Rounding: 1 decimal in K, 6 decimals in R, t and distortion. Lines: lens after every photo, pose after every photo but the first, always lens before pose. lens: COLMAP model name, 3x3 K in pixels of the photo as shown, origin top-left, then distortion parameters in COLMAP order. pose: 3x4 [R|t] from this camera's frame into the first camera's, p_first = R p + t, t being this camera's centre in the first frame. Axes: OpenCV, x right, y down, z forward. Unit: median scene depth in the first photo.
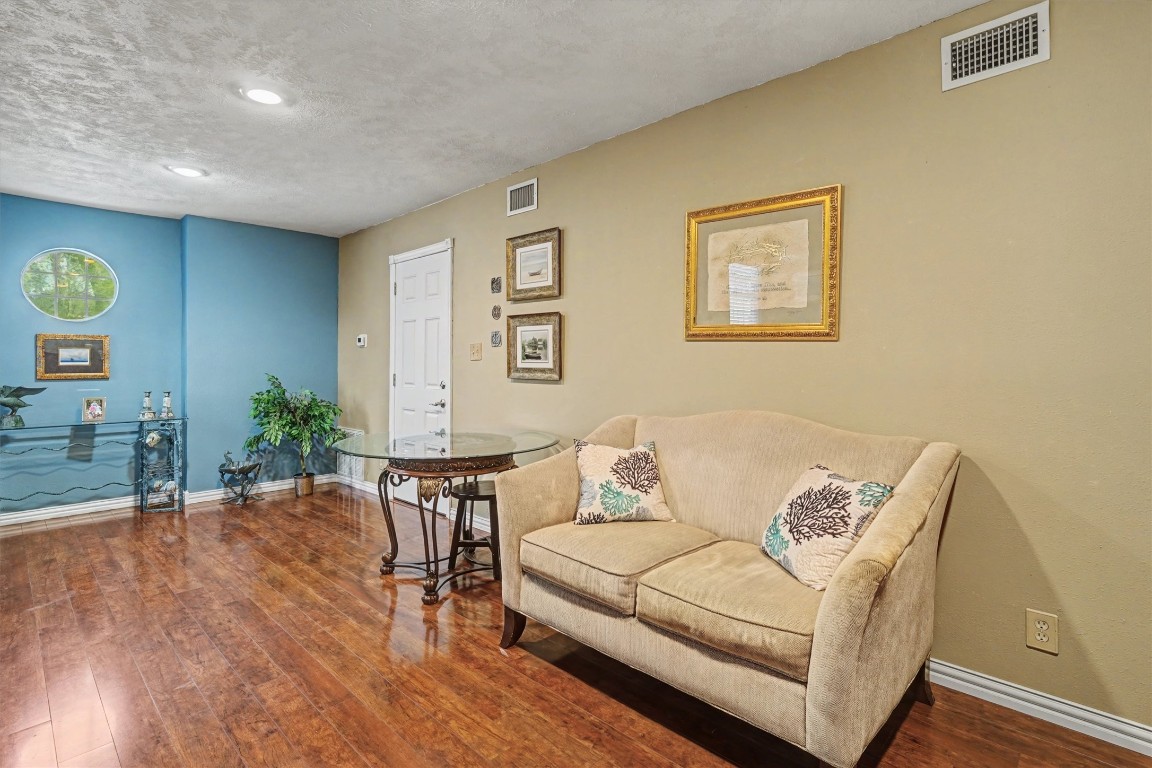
lens RADIAL K [[549.7, 0, 579.5], [0, 549.7, 364.0], [0, 0, 1]] dist [-0.015541, 0.001596]
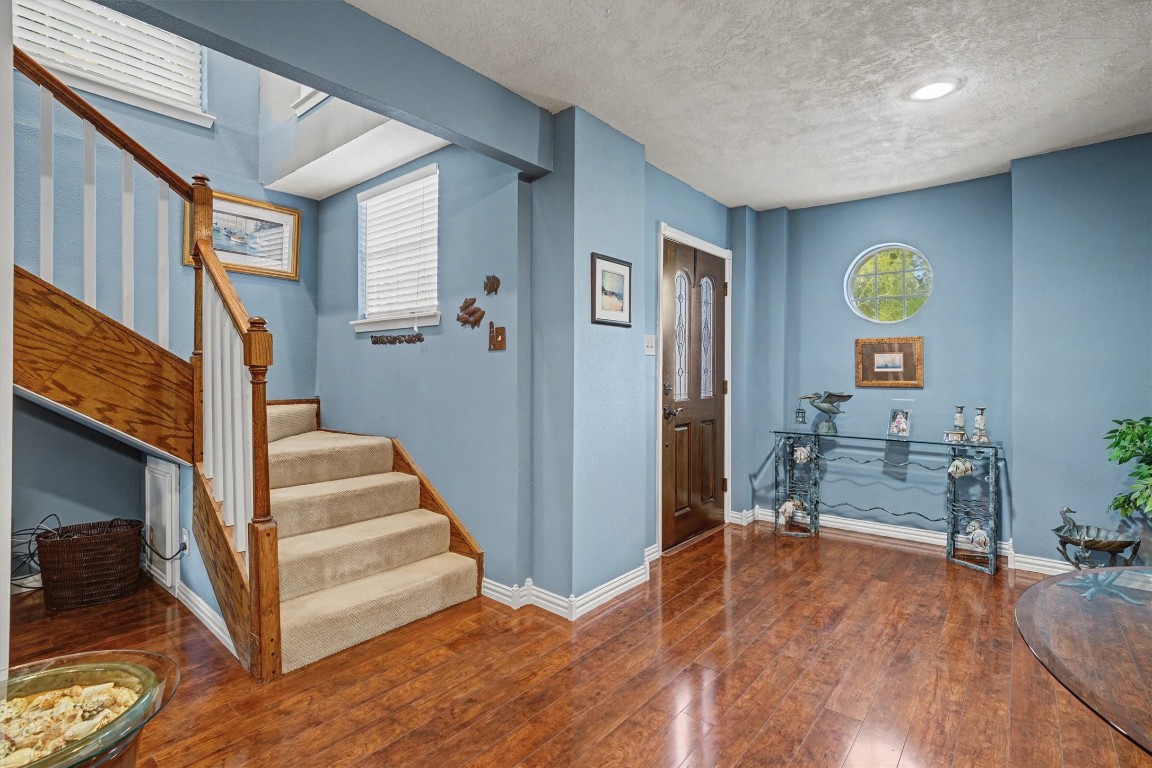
lens RADIAL K [[549.7, 0, 586.0], [0, 549.7, 369.1], [0, 0, 1]] dist [-0.015541, 0.001596]
pose [[0.067907, 0.003567, -0.997685, -0.054673], [-0.003871, 0.999987, 0.003311, -0.002888], [0.997684, 0.003637, 0.067920, 0.436073]]
